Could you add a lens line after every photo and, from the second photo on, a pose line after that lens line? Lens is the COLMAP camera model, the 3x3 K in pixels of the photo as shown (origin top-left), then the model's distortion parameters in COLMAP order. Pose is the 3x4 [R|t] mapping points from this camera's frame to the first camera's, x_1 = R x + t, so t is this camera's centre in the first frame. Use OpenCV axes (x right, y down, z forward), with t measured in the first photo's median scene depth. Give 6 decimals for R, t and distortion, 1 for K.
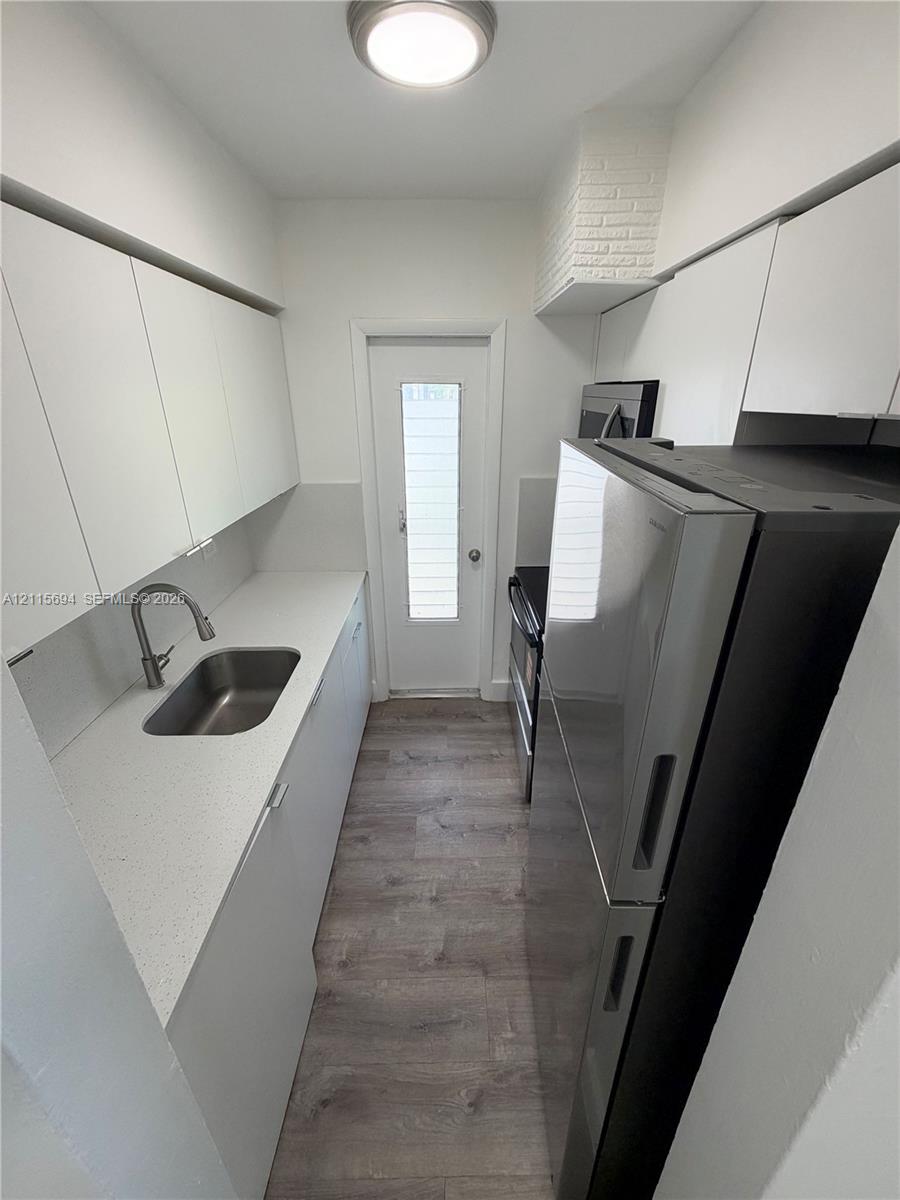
lens RADIAL K [[478.4, 0, 454.6], [0, 478.4, 598.4], [0, 0, 1]] dist [0.000742, 0.000215]
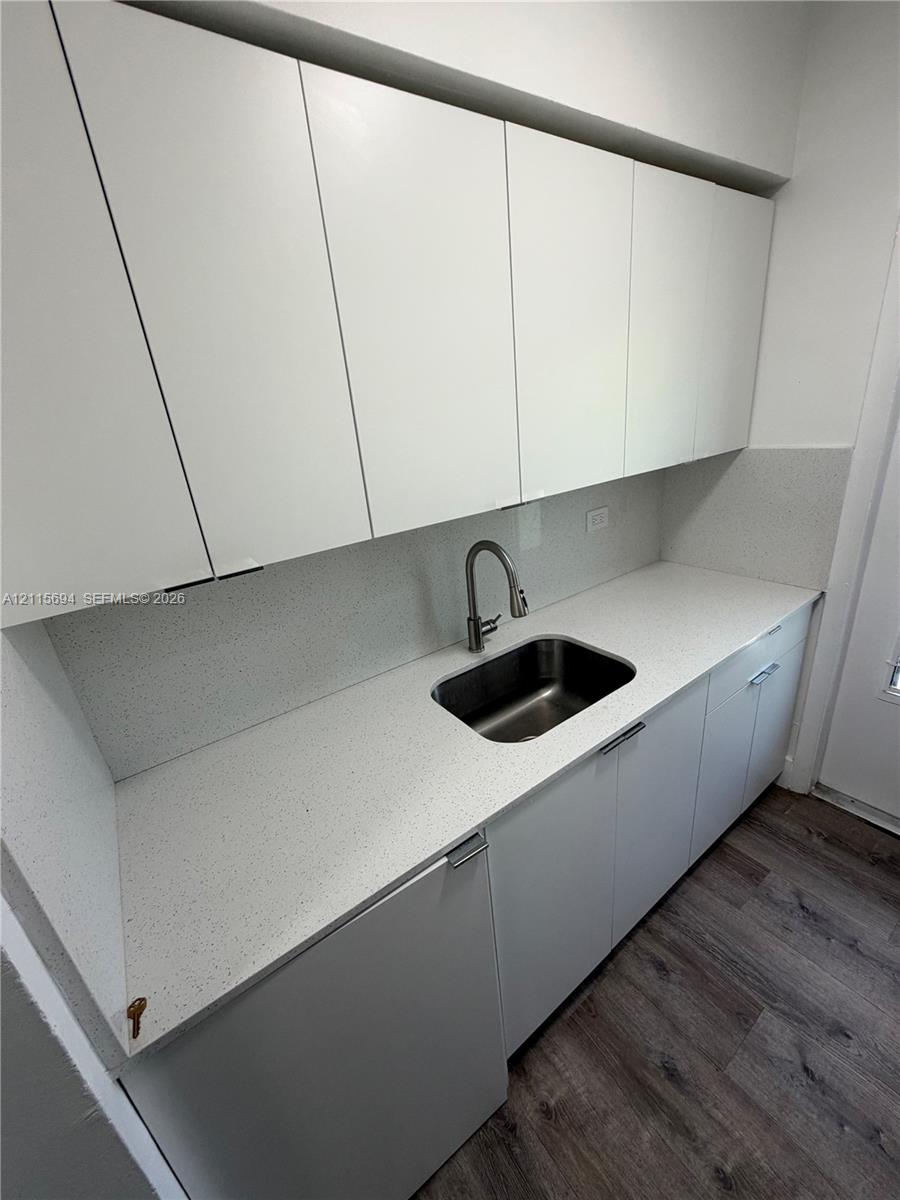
lens RADIAL K [[478.4, 0, 448.9], [0, 478.4, 597.1], [0, 0, 1]] dist [0.000742, 0.000215]
pose [[0.563763, 0.241888, -0.789723, 0.052274], [-0.233908, 0.963767, 0.128217, -0.020877], [0.792123, 0.112439, 0.599916, 0.321176]]
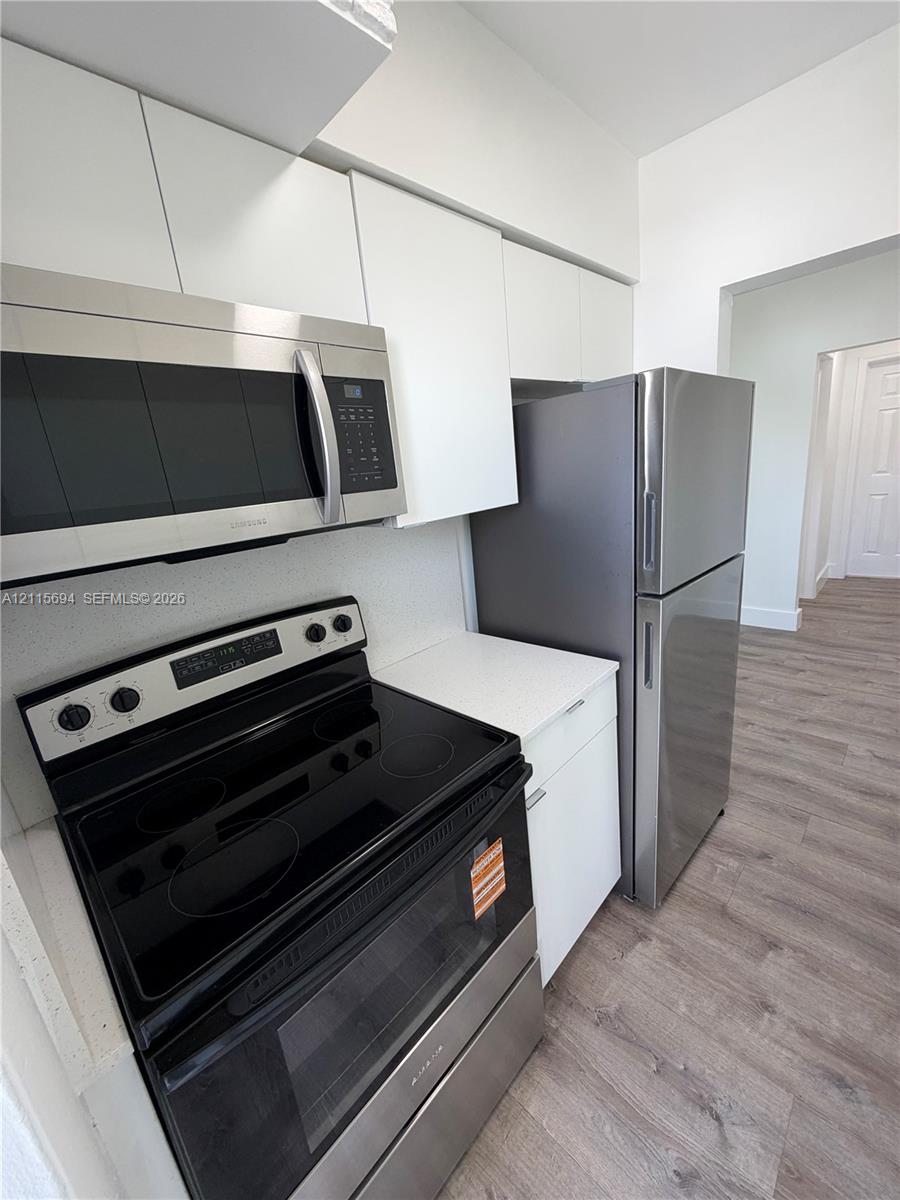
lens RADIAL K [[478.4, 0, 455.4], [0, 478.4, 598.3], [0, 0, 1]] dist [0.000742, 0.000215]
pose [[-0.708403, -0.107933, 0.697506, -0.138415], [0.367108, 0.787700, 0.494733, -0.355433], [-0.602823, 0.606531, -0.518386, 1.228534]]
